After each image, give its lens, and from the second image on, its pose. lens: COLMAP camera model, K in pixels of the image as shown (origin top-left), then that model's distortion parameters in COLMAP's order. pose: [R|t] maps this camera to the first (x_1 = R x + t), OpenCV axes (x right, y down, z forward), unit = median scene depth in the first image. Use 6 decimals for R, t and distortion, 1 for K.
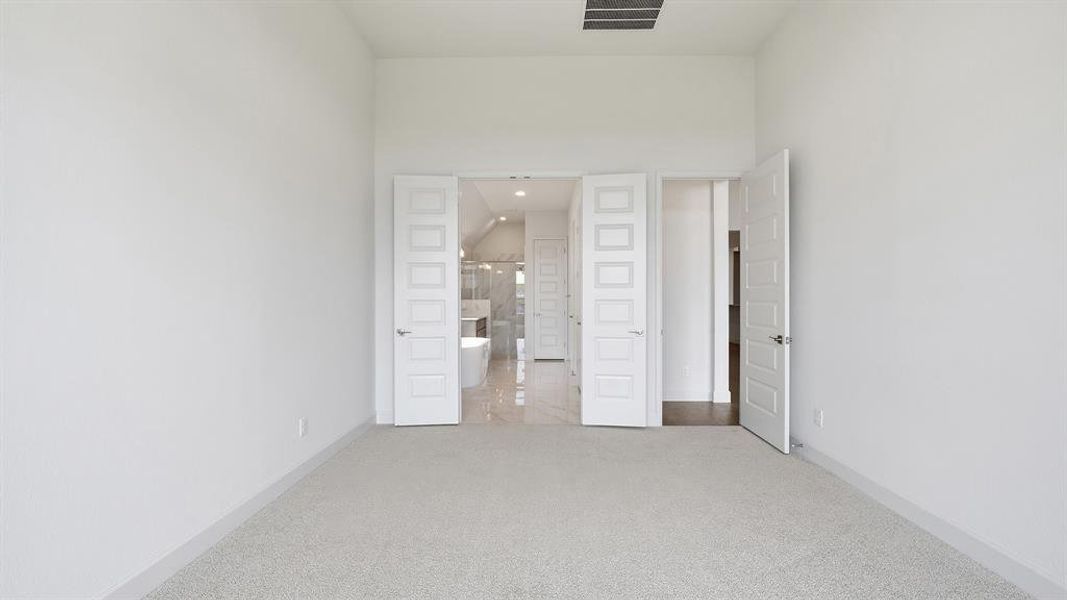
lens RADIAL K [[432.7, 0, 530.9], [0, 432.7, 298.5], [0, 0, 1]] dist [0.001695, 0.000008]
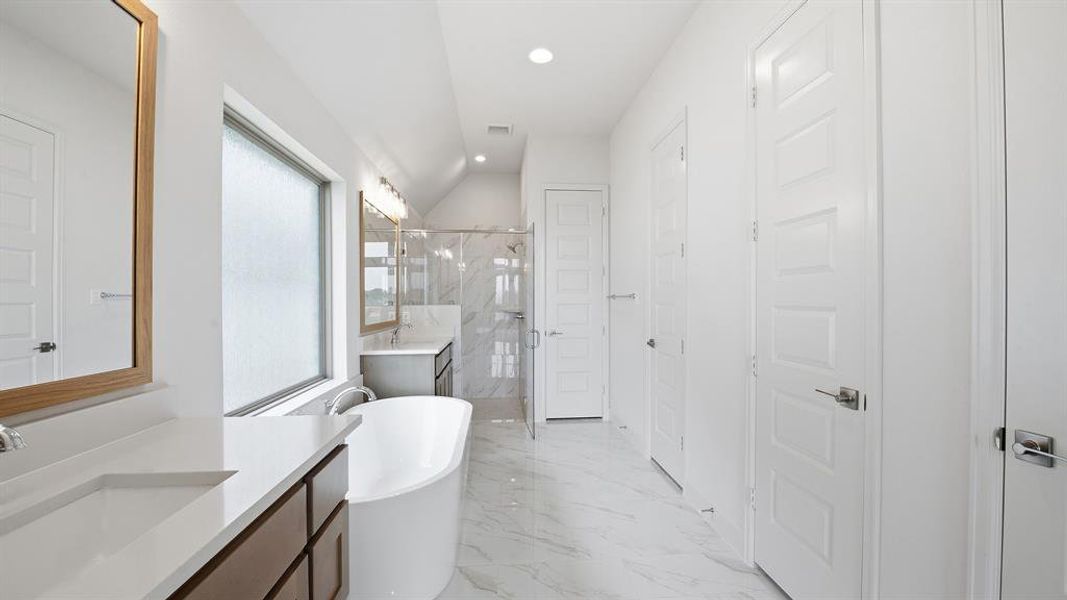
lens RADIAL K [[432.7, 0, 540.4], [0, 432.7, 299.9], [0, 0, 1]] dist [0.001695, 0.000008]
pose [[0.991276, -0.003214, 0.131760, -0.063702], [0.004440, 0.999950, -0.009014, 0.001369], [-0.131724, 0.009520, 0.991241, 0.454453]]
